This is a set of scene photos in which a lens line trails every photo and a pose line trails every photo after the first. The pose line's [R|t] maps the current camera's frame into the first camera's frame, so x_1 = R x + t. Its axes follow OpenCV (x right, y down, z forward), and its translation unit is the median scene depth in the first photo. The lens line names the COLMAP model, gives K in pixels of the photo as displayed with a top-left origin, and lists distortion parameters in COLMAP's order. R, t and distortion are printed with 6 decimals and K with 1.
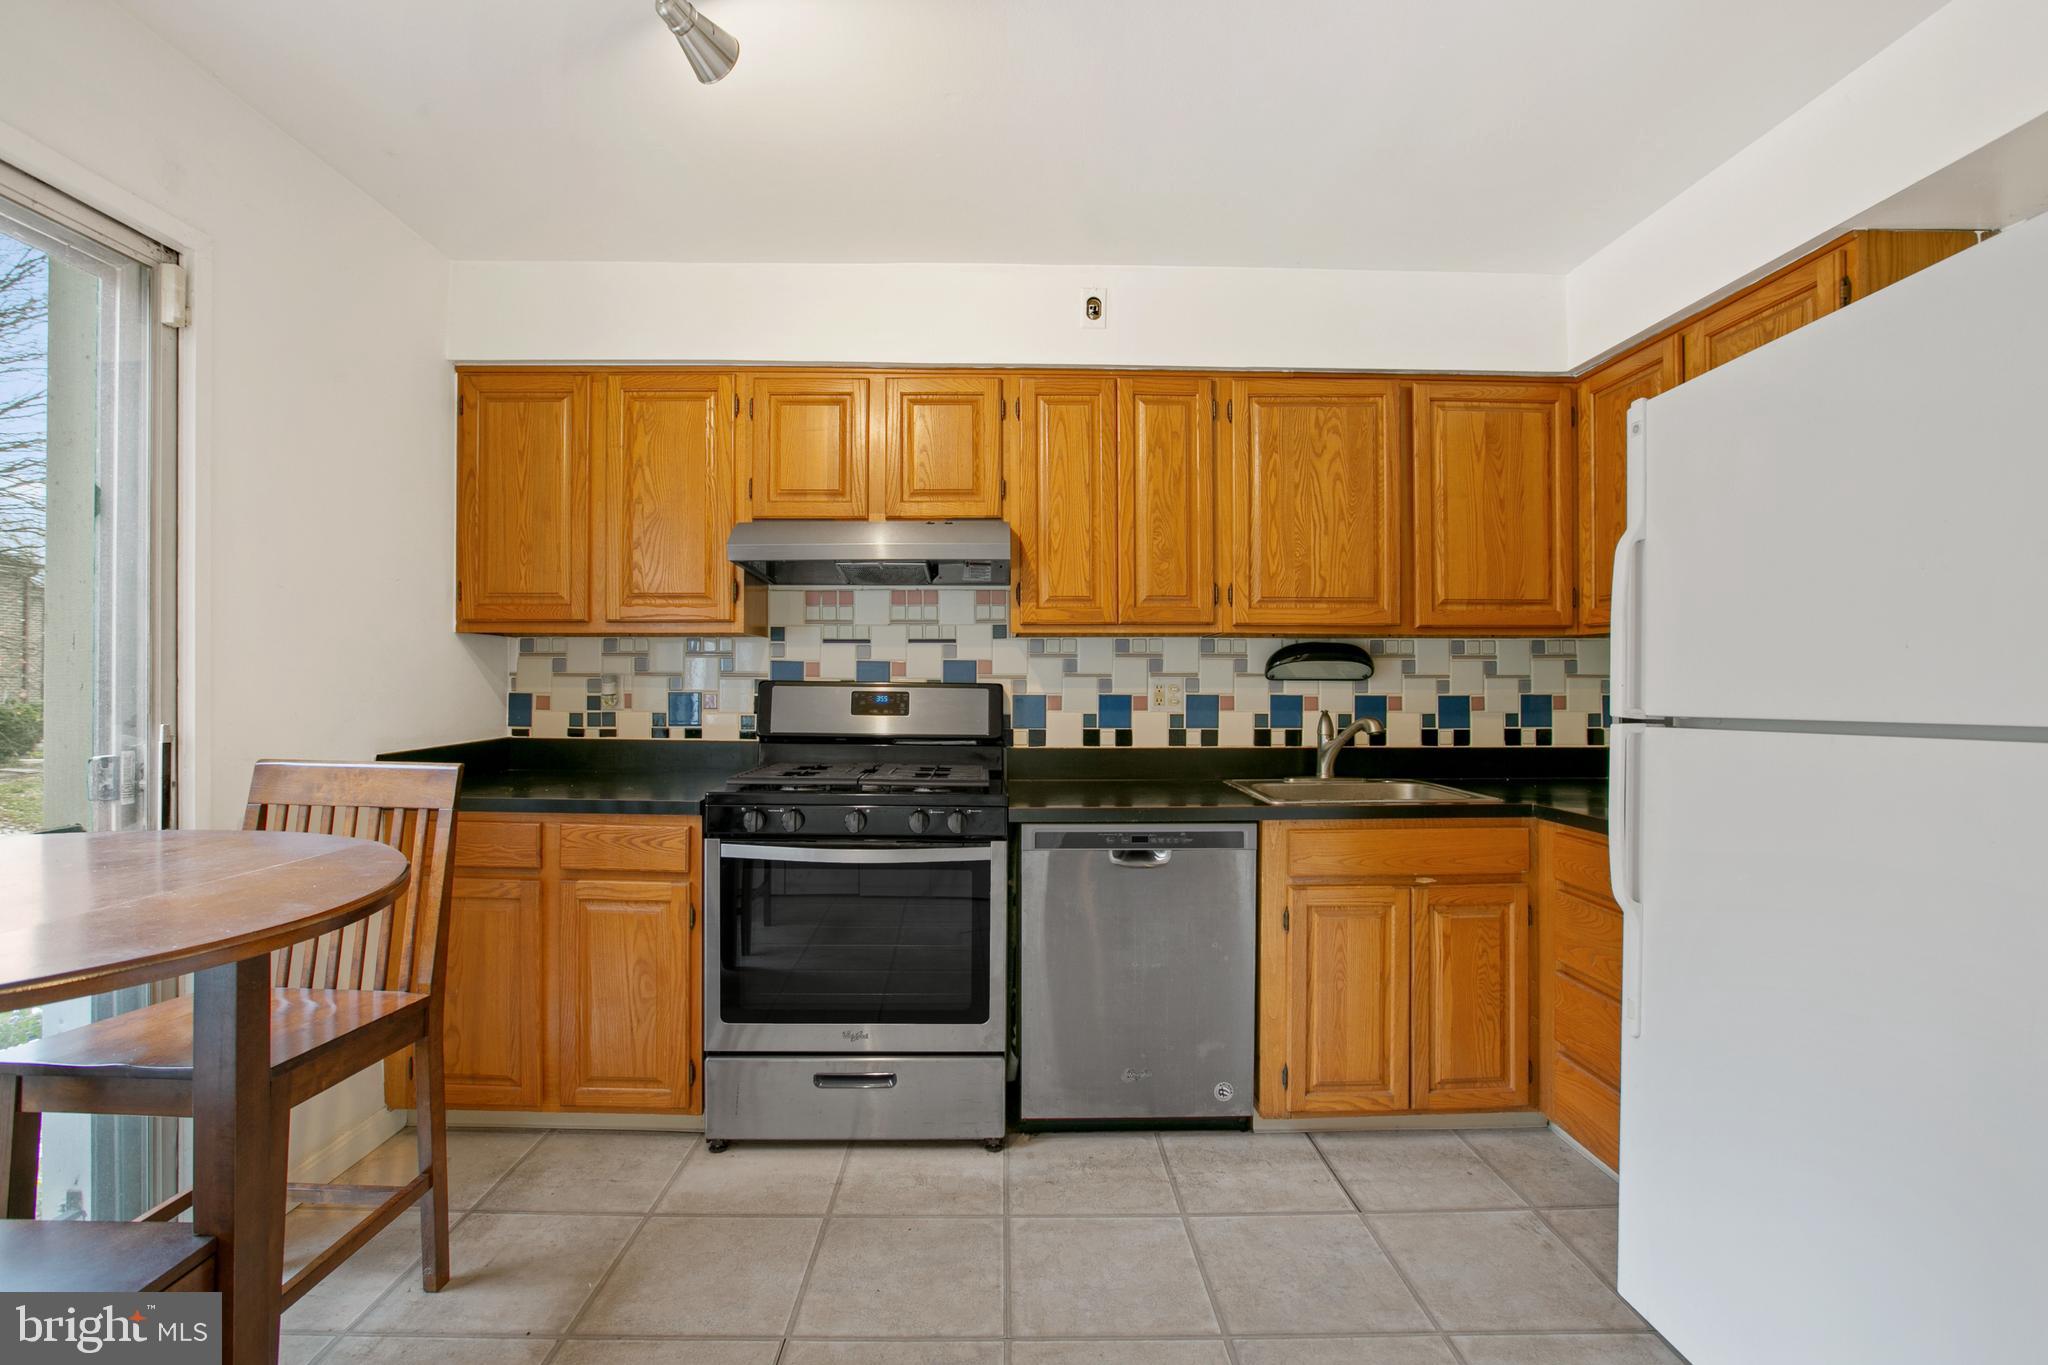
lens RADIAL K [[954.8, 0, 1024.1], [0, 954.8, 683.6], [0, 0, 1]] dist [-0.038818, 0.021699]
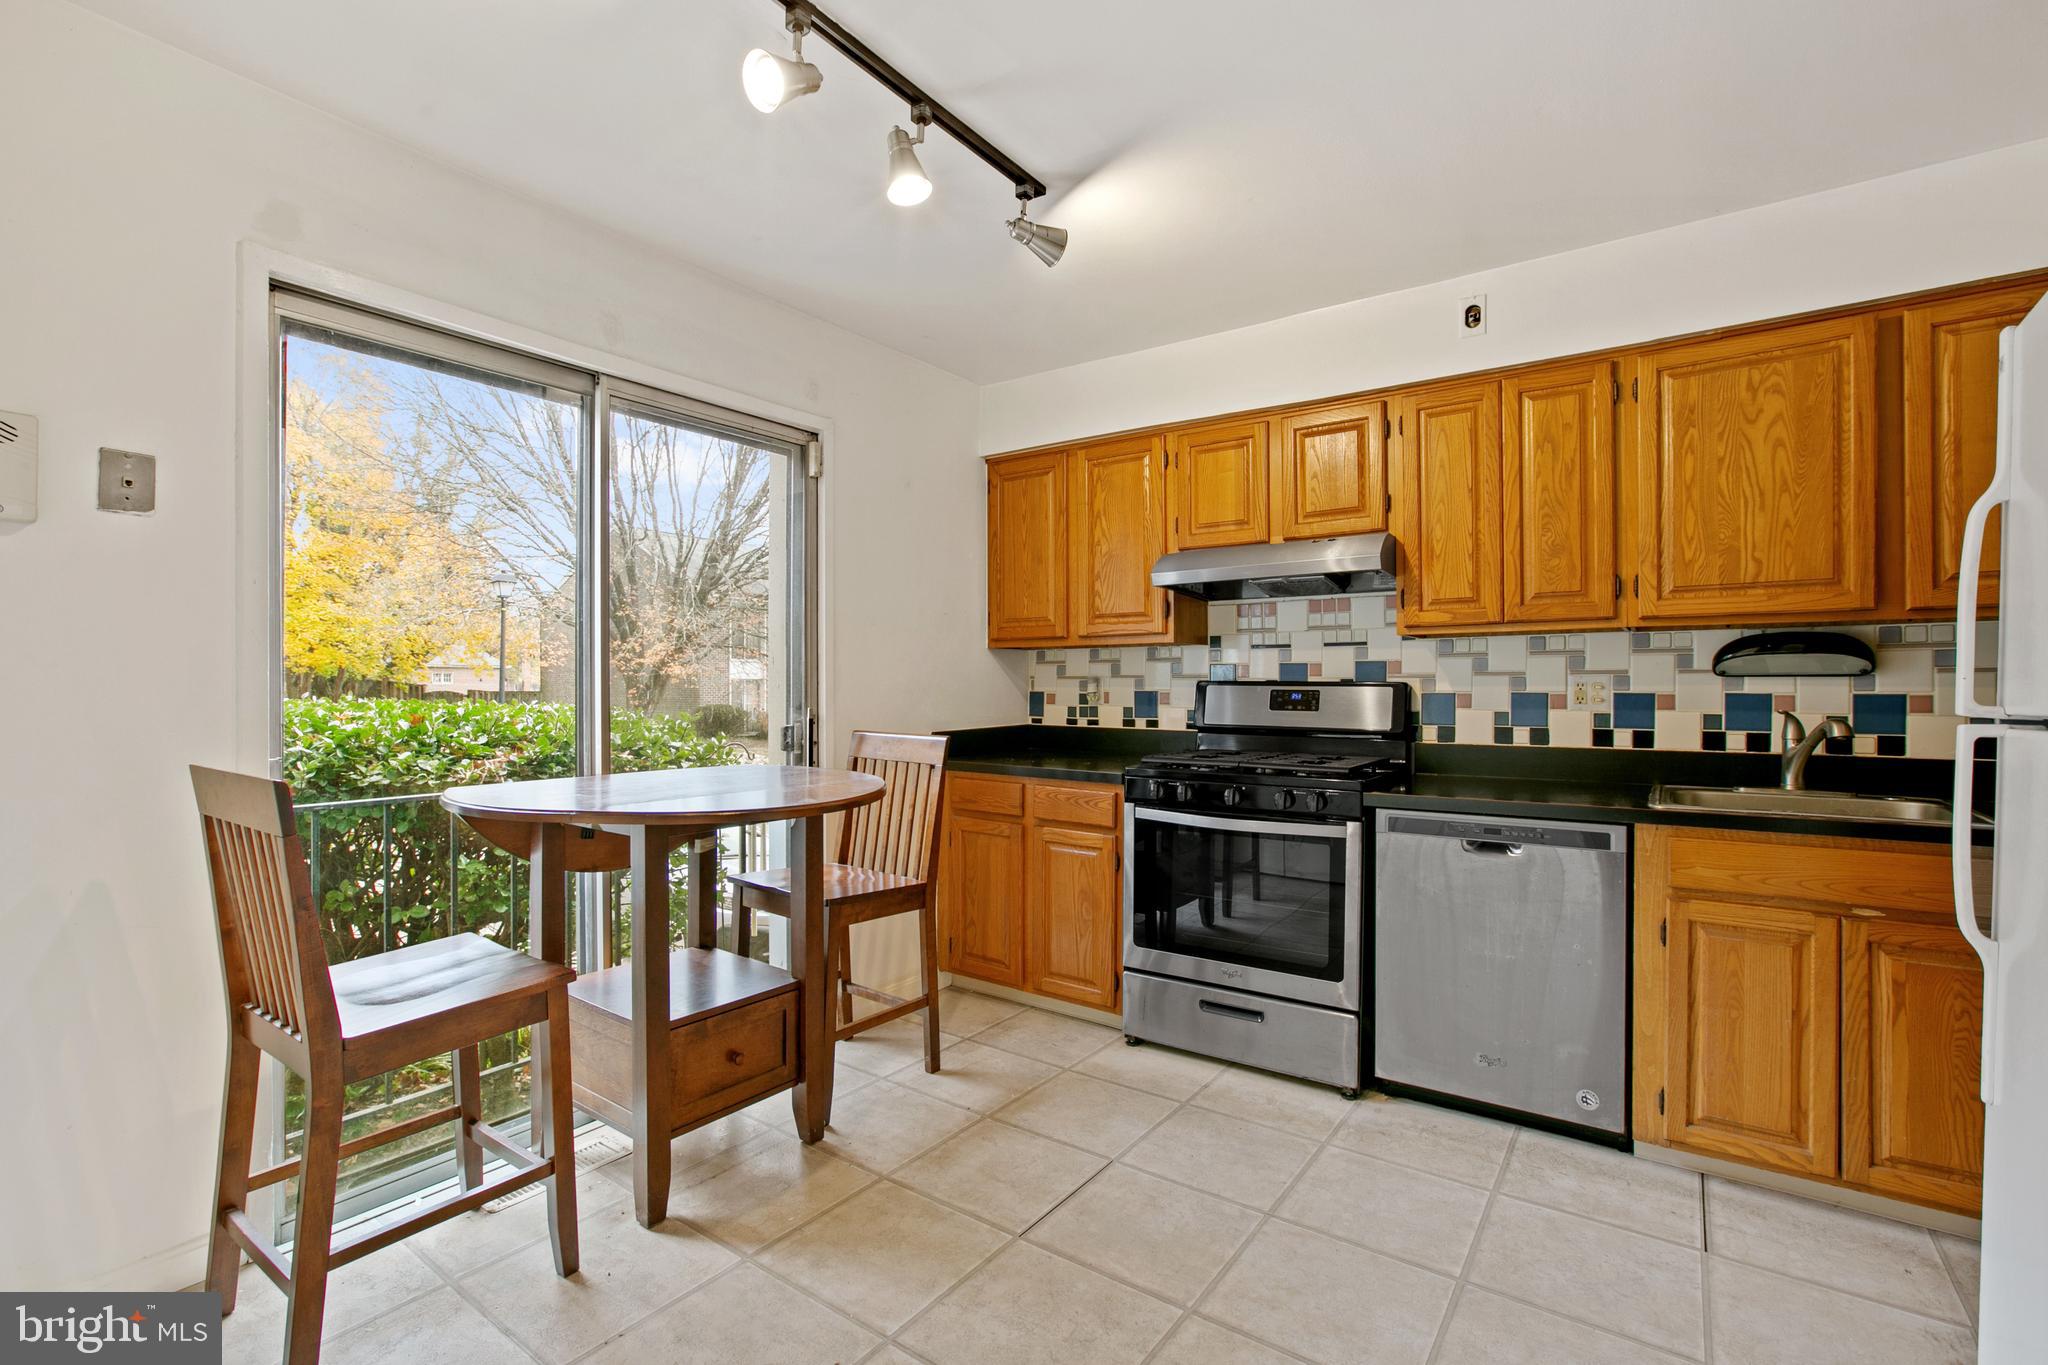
lens RADIAL K [[954.8, 0, 1016.1], [0, 954.8, 689.8], [0, 0, 1]] dist [-0.038818, 0.021699]
pose [[0.794663, -0.000658, -0.607050, 0.302716], [0.003370, 0.999989, 0.003327, 0.003680], [0.607041, -0.004689, 0.794657, -0.113167]]
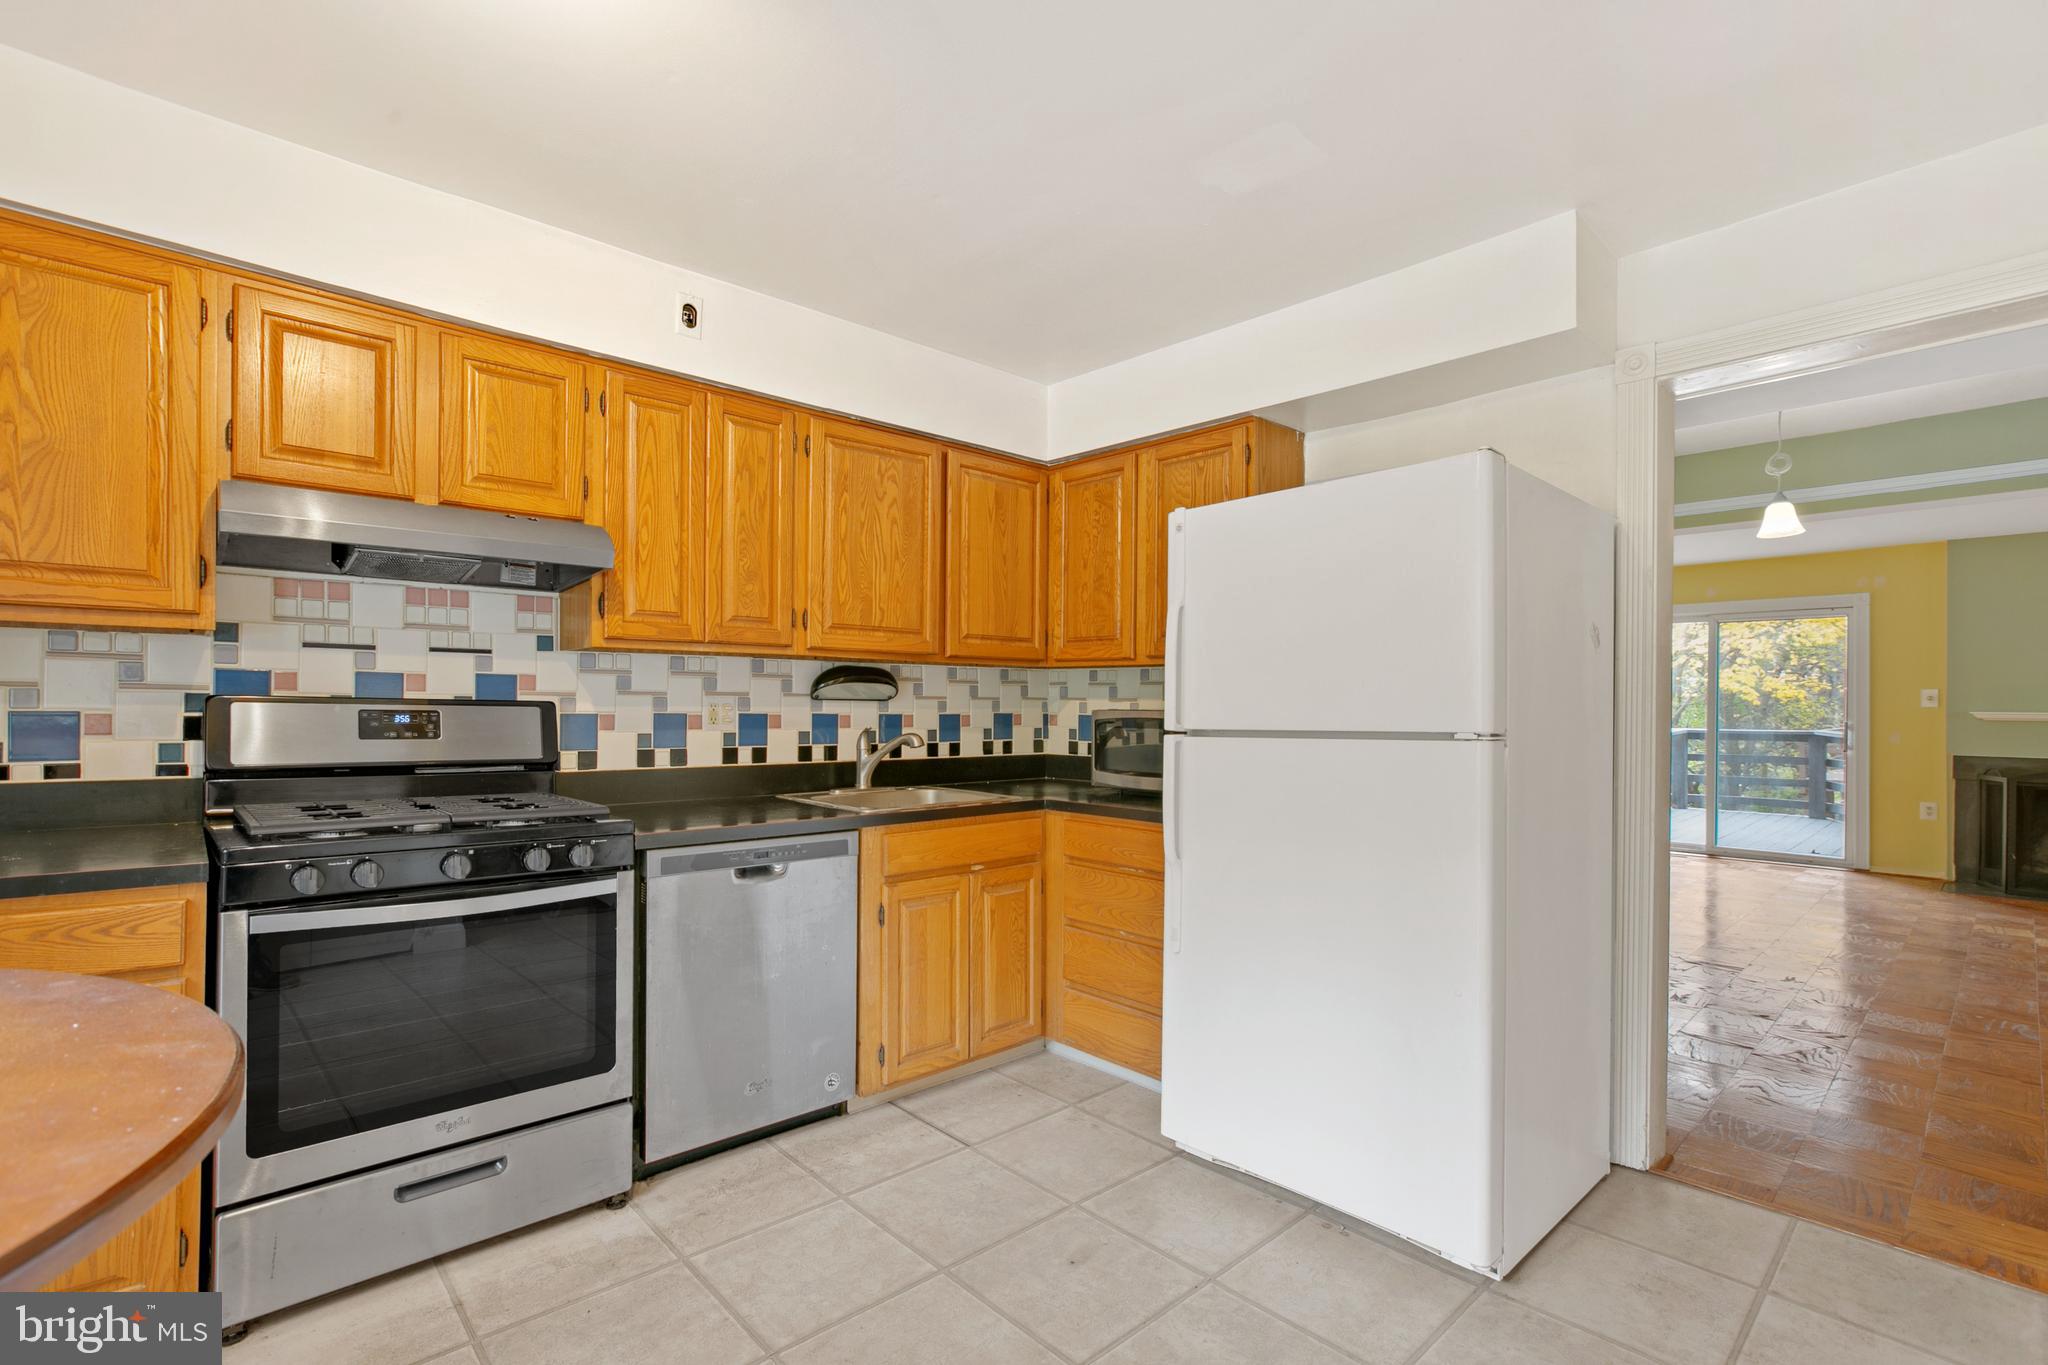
lens RADIAL K [[954.8, 0, 1022.0], [0, 954.8, 707.3], [0, 0, 1]] dist [-0.038818, 0.021699]
pose [[0.747102, 0.002837, 0.664704, -0.316122], [-0.007238, 0.999966, 0.003868, -0.001317], [-0.664670, -0.007701, 0.747097, 0.049620]]
